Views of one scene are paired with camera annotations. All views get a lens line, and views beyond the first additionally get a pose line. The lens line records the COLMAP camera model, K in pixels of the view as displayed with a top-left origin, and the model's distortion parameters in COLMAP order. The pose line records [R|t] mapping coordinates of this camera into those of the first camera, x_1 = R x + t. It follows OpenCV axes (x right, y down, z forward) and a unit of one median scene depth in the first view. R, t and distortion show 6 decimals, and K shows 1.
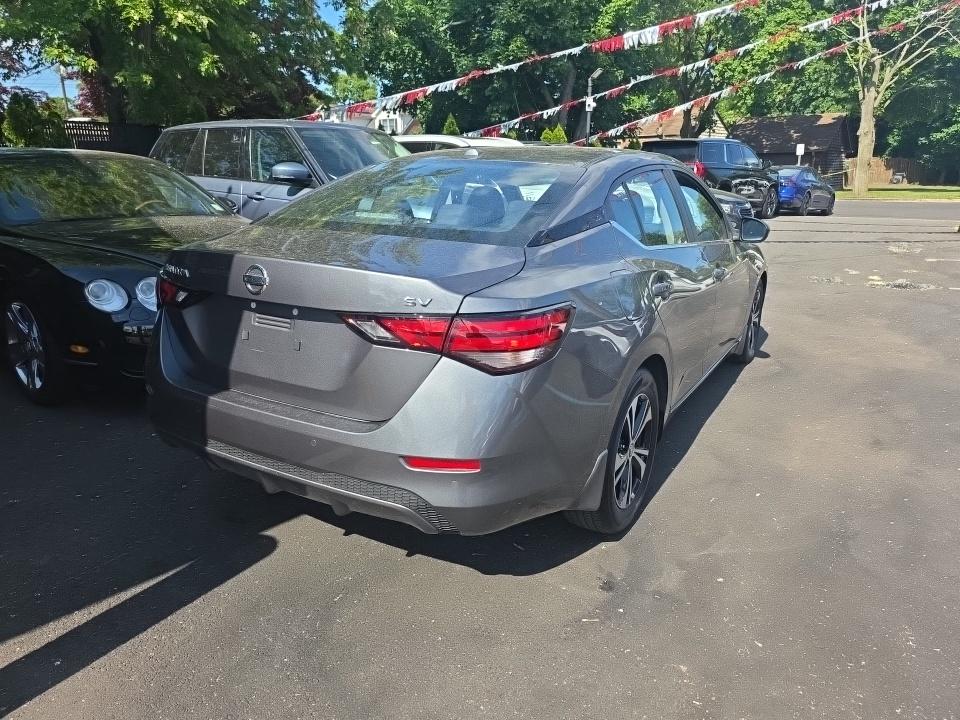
lens RADIAL K [[621.7, 0, 480.0], [0, 621.7, 360.0], [0, 0, 1]] dist [0.042776, -0.030287]
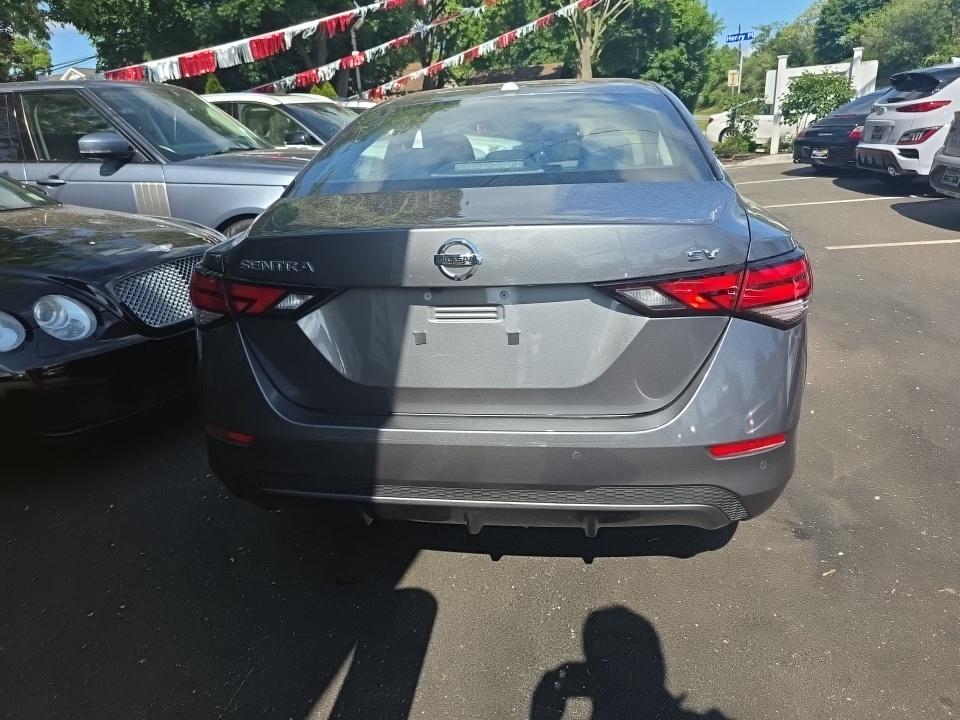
lens RADIAL K [[638.1, 0, 480.0], [0, 638.1, 360.0], [0, 0, 1]] dist [0.004579, 0.001233]
pose [[0.933022, -0.181054, 0.310949, -0.492300], [0.164698, 0.983230, 0.078311, -0.055032], [-0.319913, -0.021853, 0.947195, 0.230978]]
